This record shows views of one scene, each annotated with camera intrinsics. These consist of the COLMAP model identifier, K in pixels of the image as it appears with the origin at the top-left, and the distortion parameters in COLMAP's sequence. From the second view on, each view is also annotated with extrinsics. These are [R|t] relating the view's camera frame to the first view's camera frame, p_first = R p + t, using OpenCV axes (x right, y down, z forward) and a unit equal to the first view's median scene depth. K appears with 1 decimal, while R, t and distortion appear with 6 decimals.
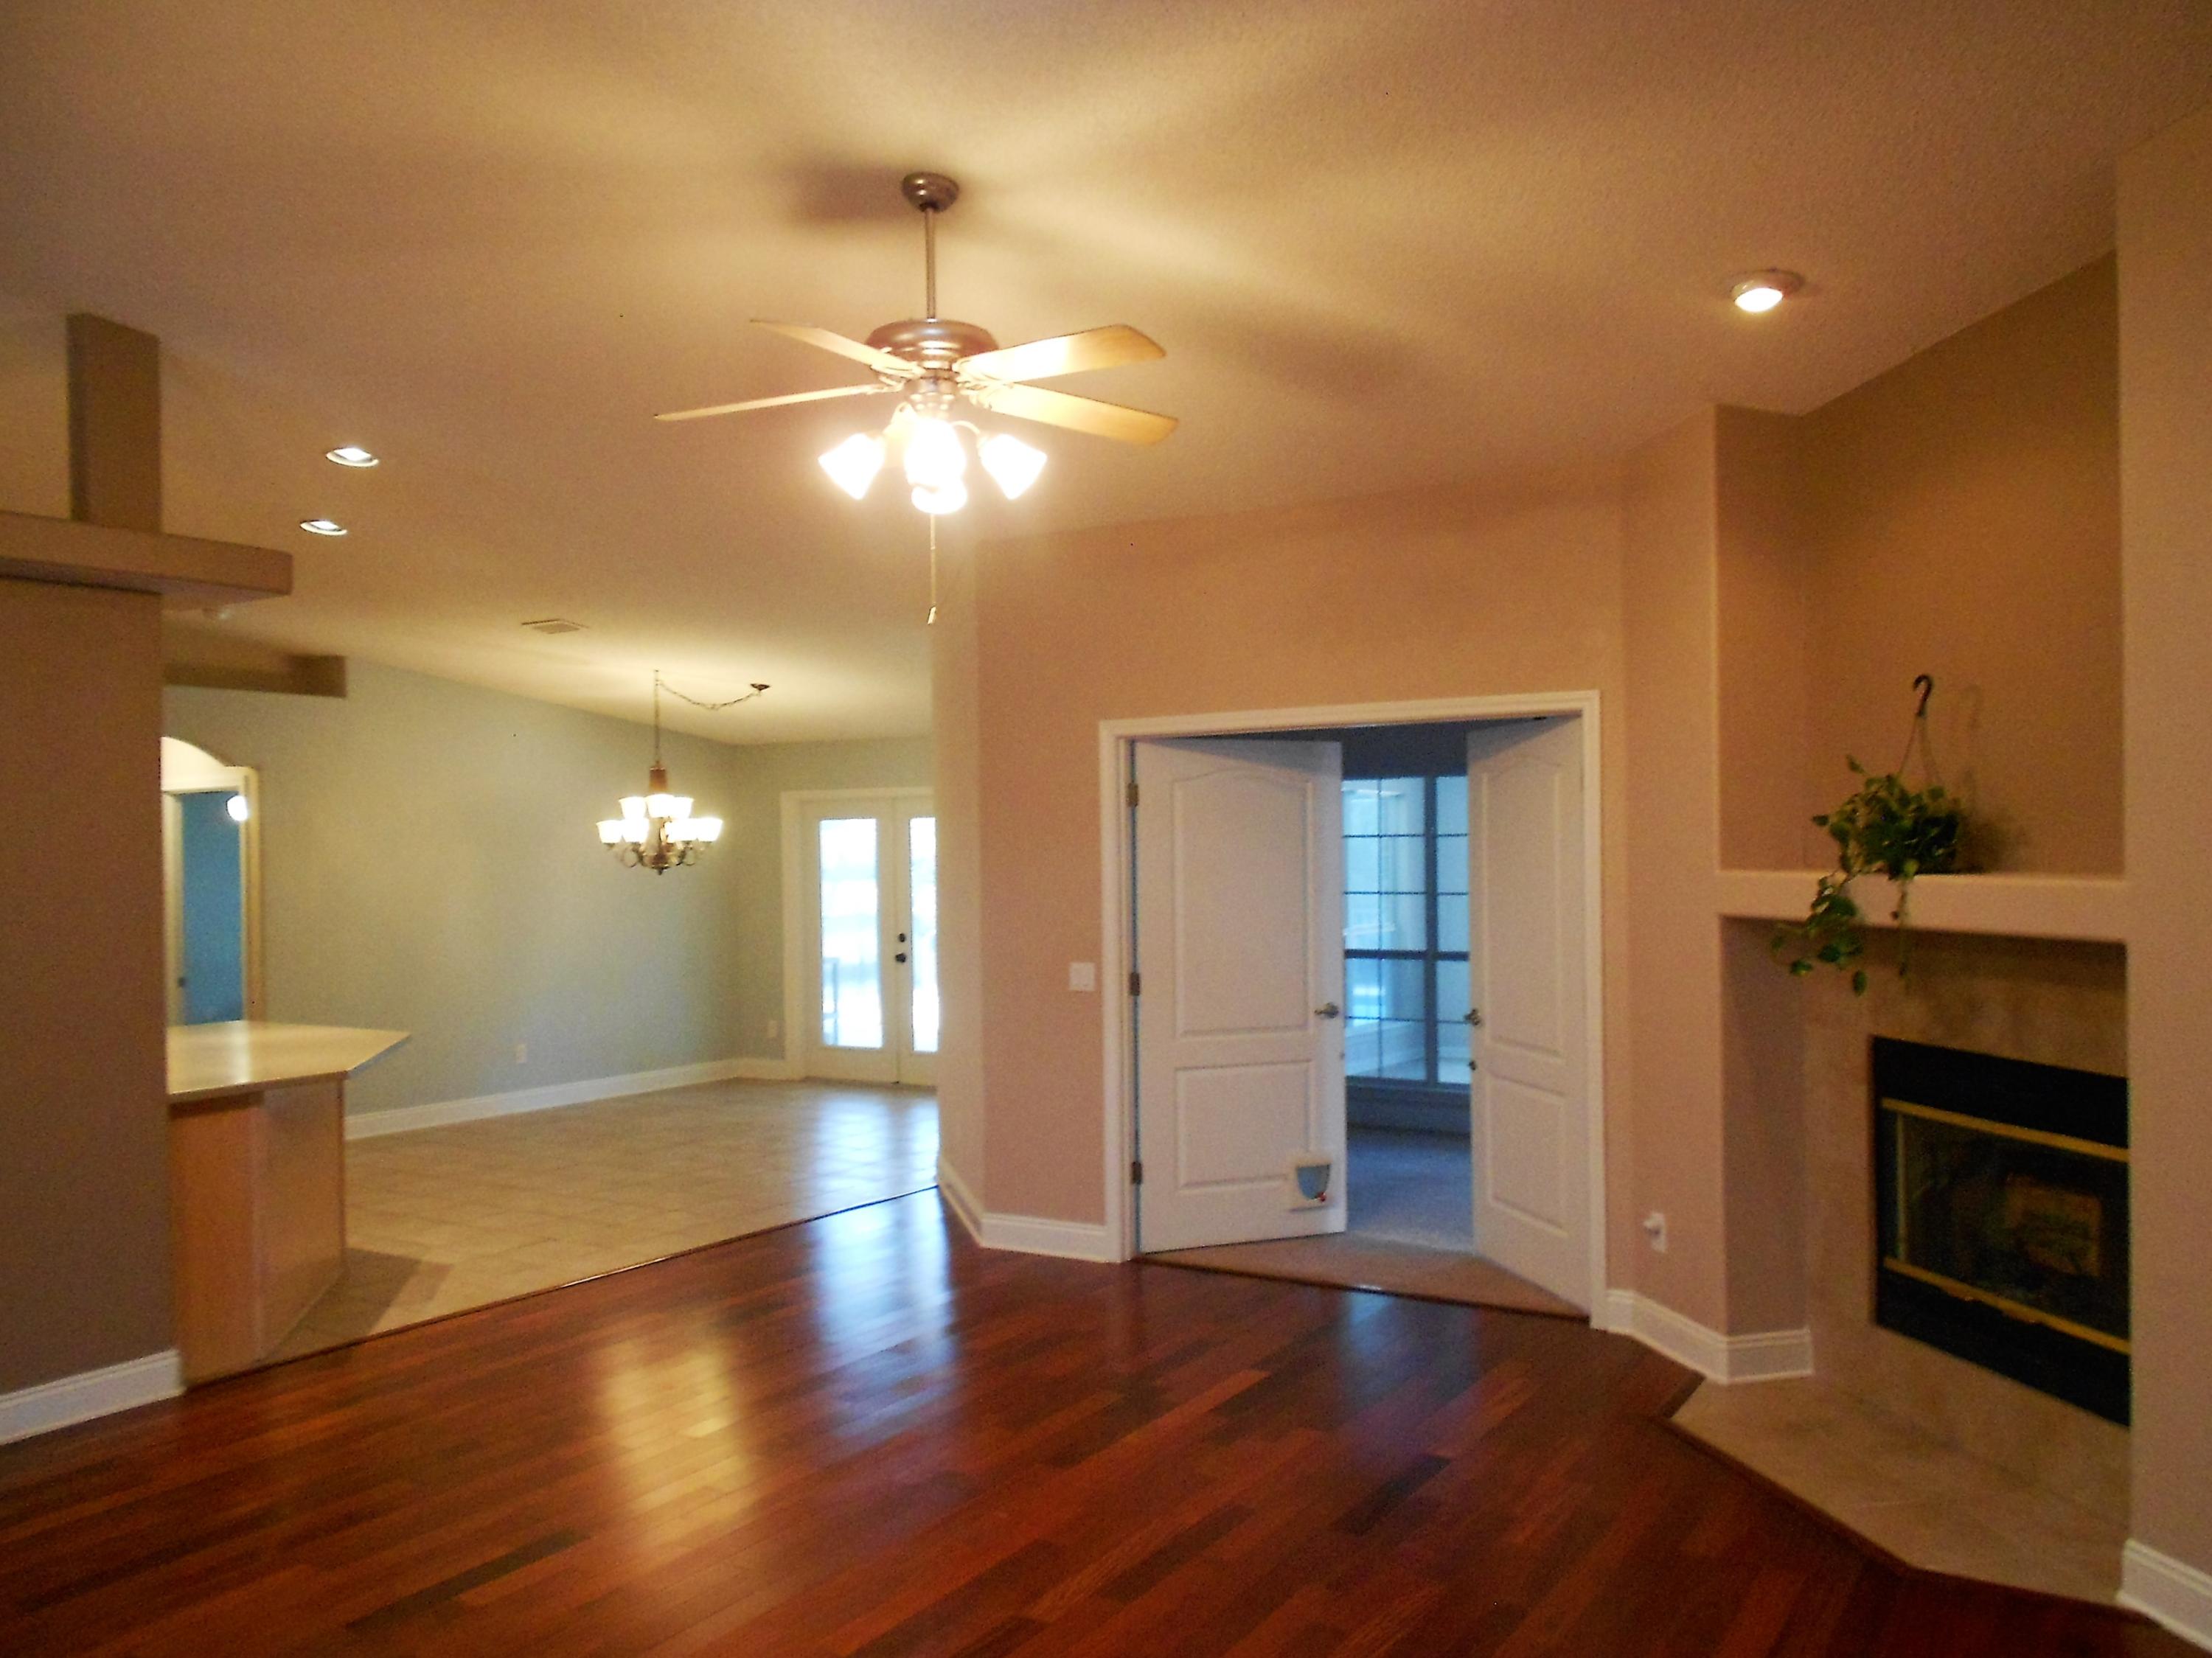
lens RADIAL K [[1720.0, 0, 1098.6], [0, 1720.0, 851.4], [0, 0, 1]] dist [-0.014414, 0.007302]
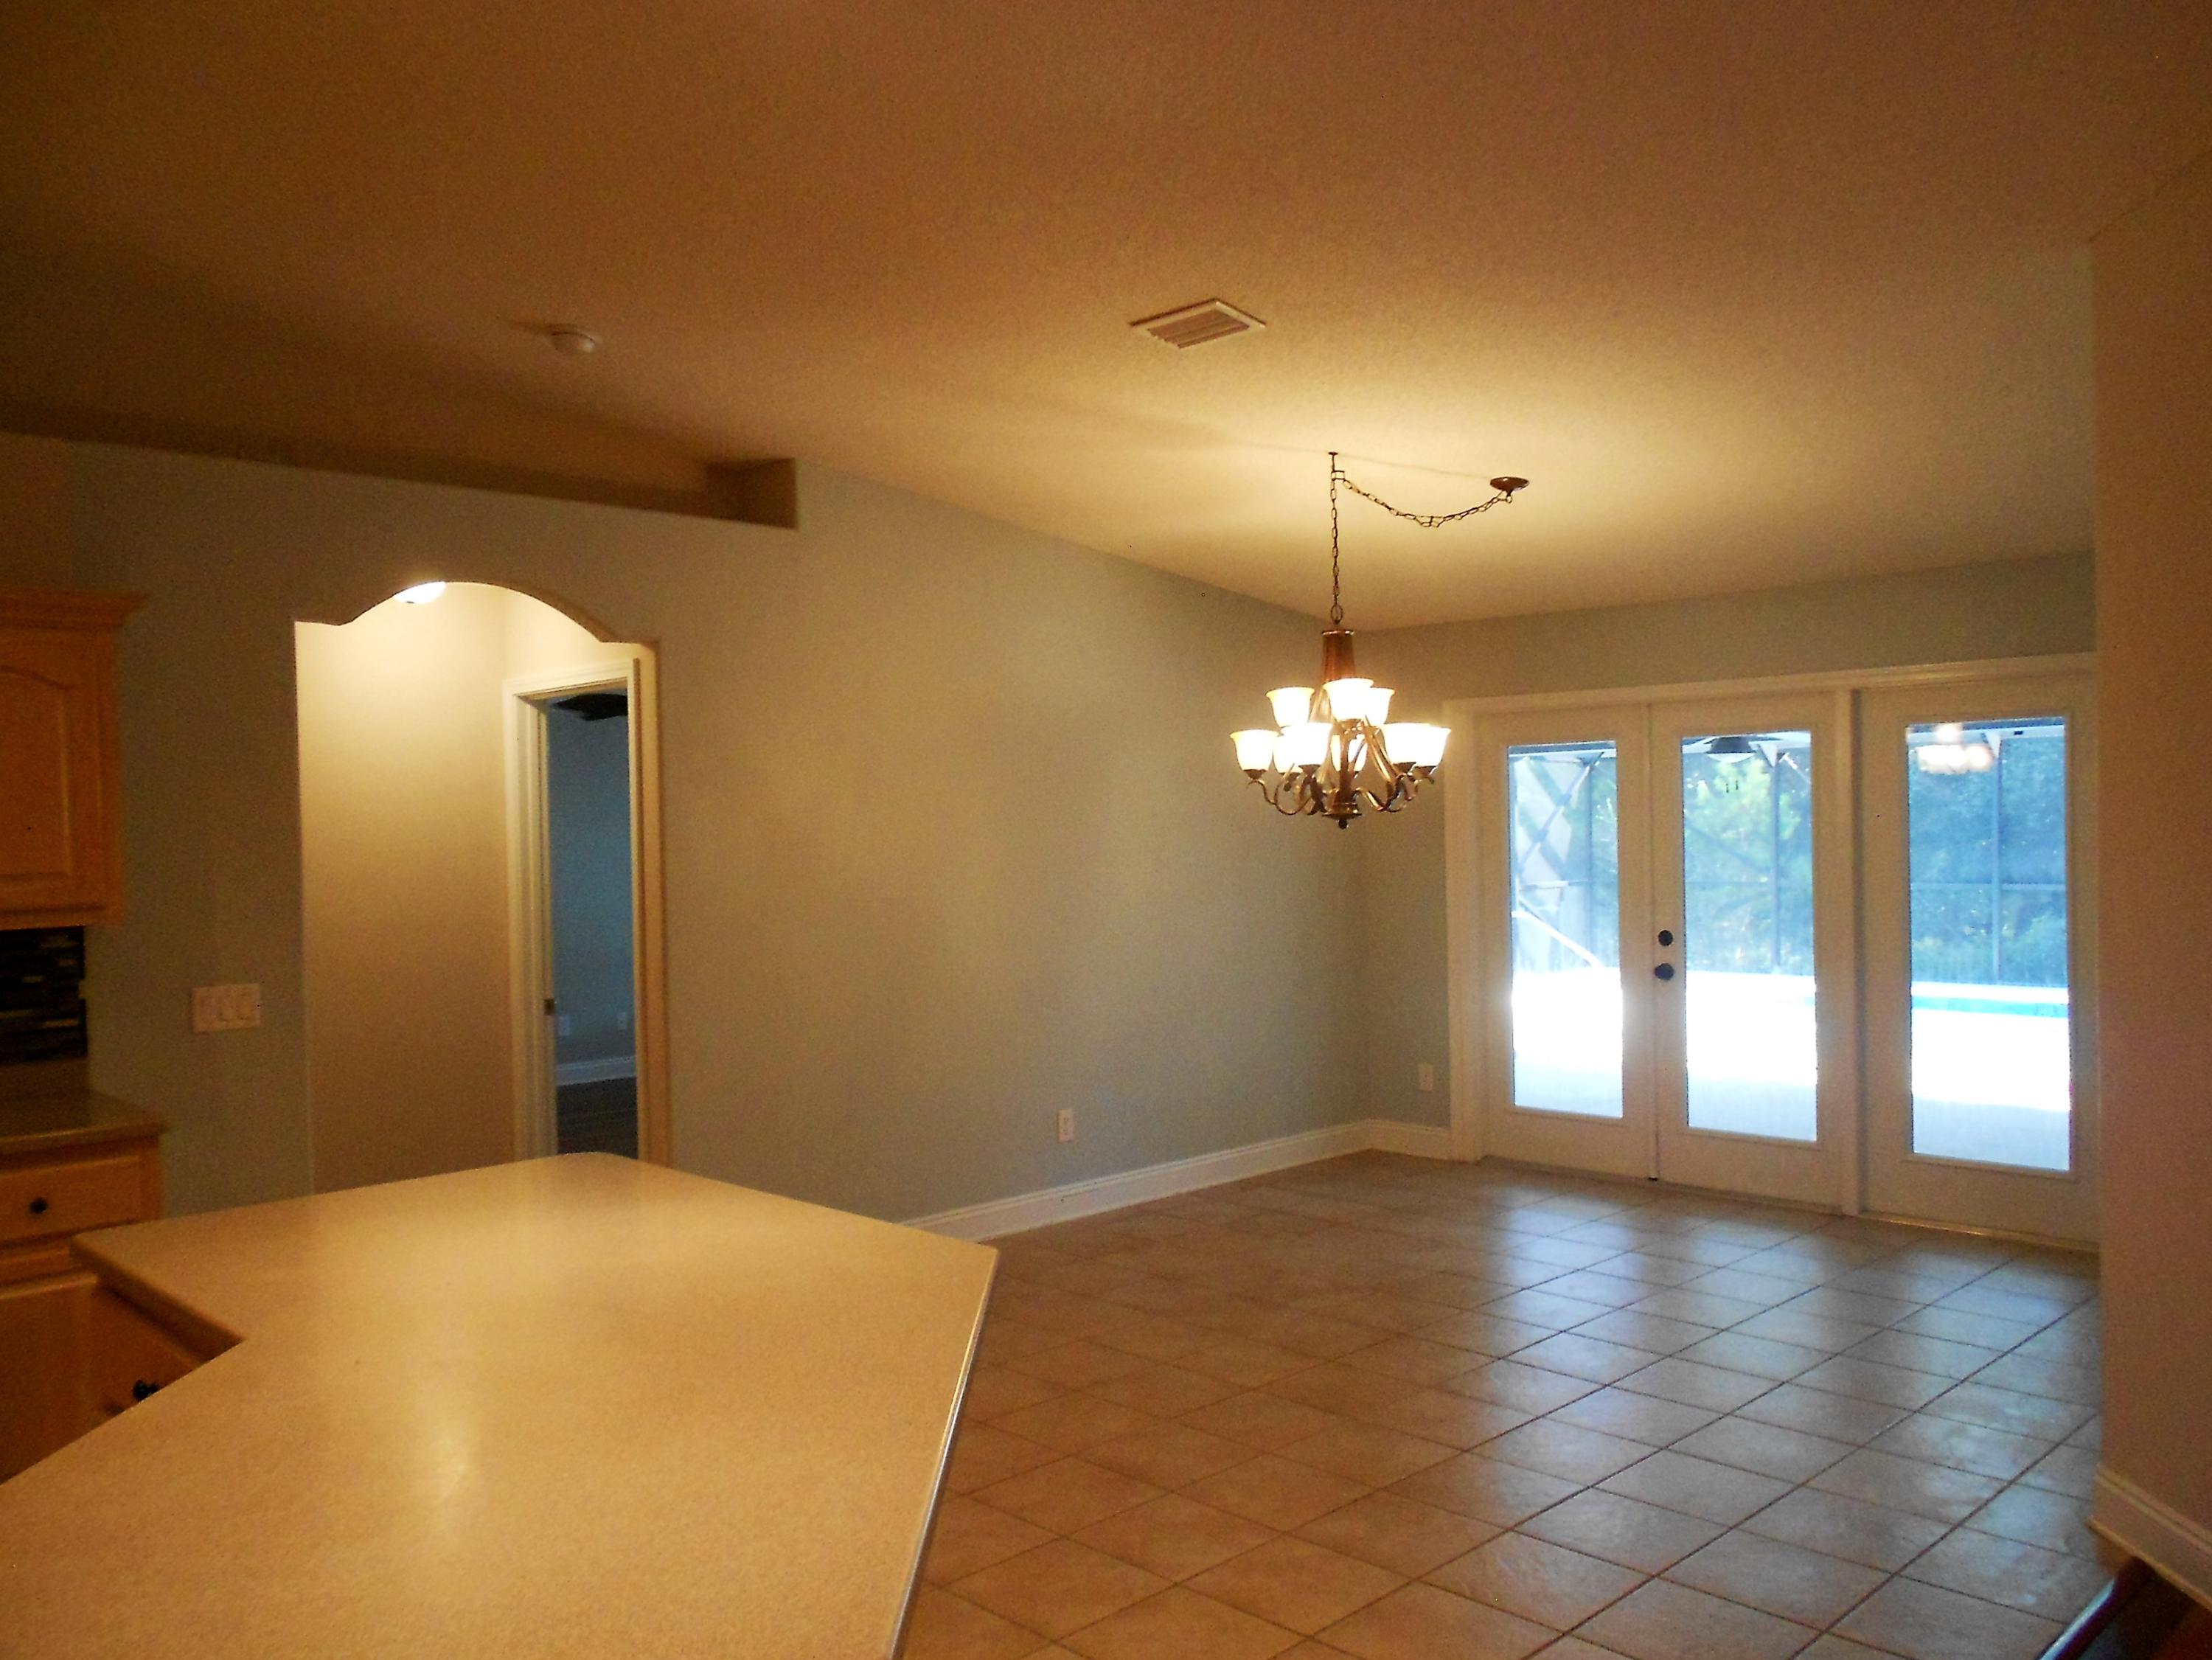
lens RADIAL K [[1720.3, 0, 1098.6], [0, 1720.3, 852.4], [0, 0, 1]] dist [-0.014414, 0.007302]
pose [[0.973608, 0.000292, -0.228227, -0.198277], [0.004211, 0.999806, 0.019245, 0.009733], [0.228188, -0.019698, 0.973418, 0.436678]]
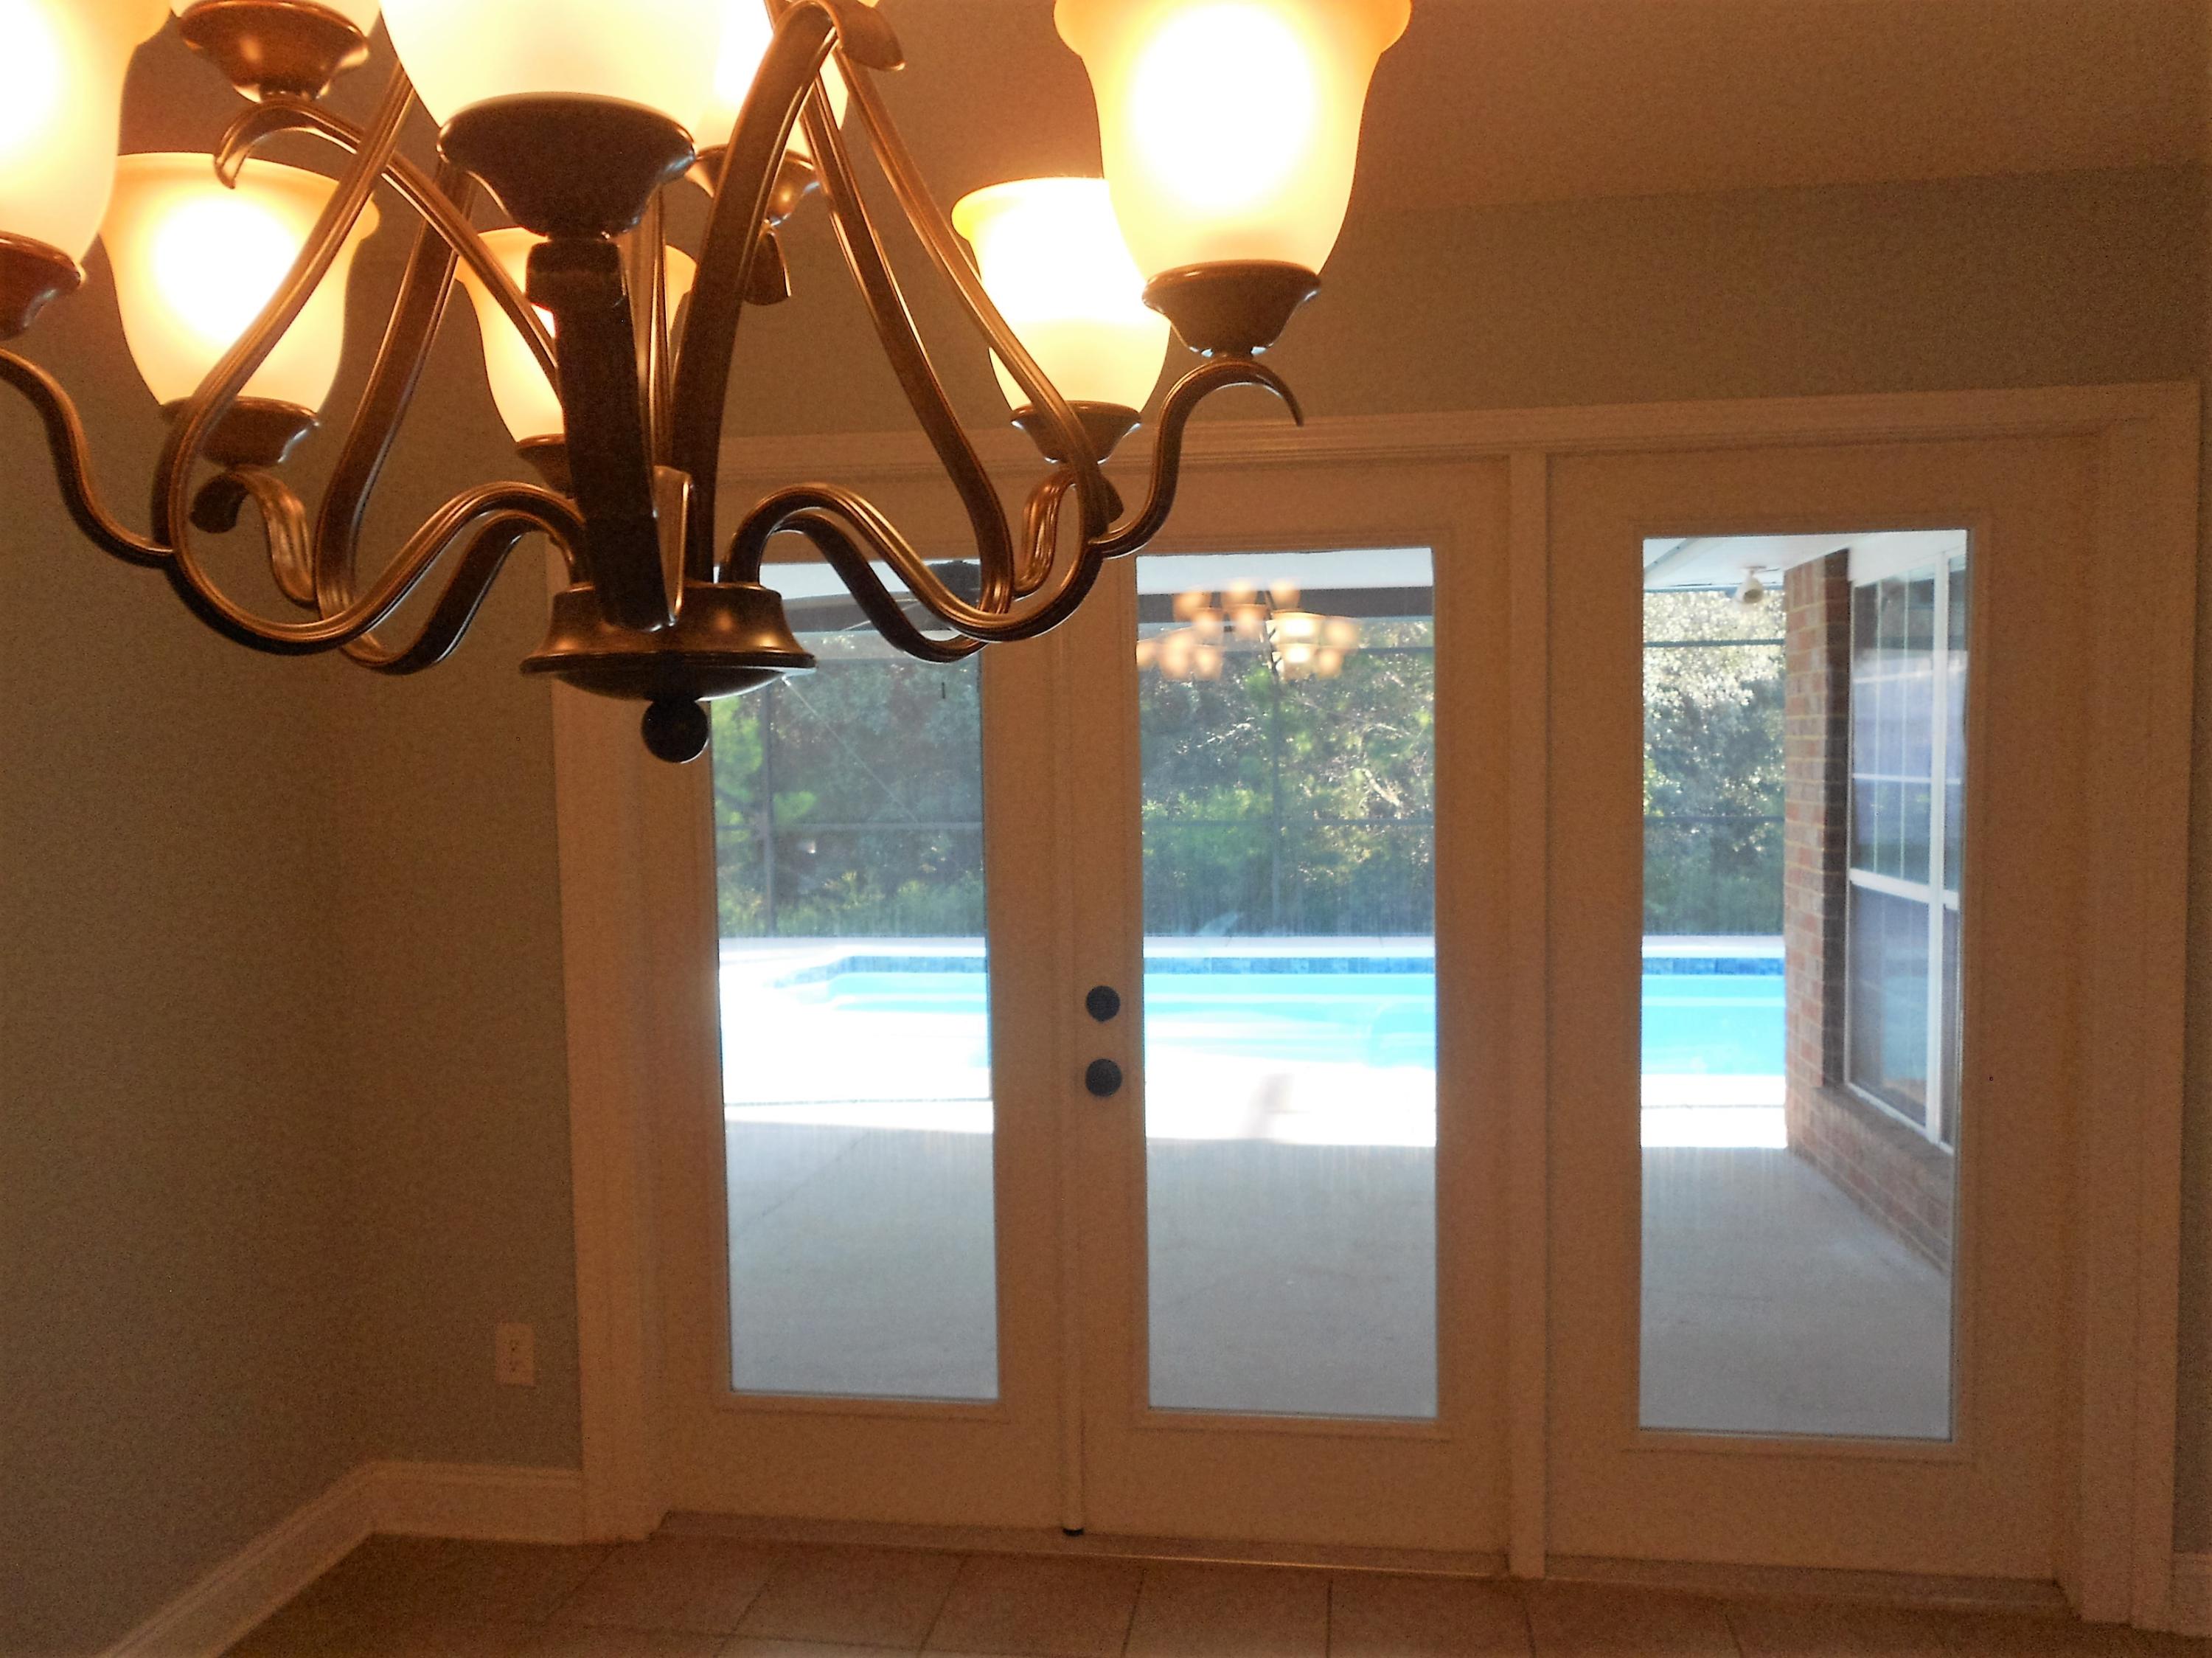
lens RADIAL K [[1720.4, 0, 1098.6], [0, 1720.4, 851.4], [0, 0, 1]] dist [-0.014414, 0.007302]
pose [[0.904591, -0.022369, 0.425692, -0.267853], [0.001442, 0.998777, 0.049419, 0.015319], [-0.426277, -0.044090, 0.903517, 0.882836]]
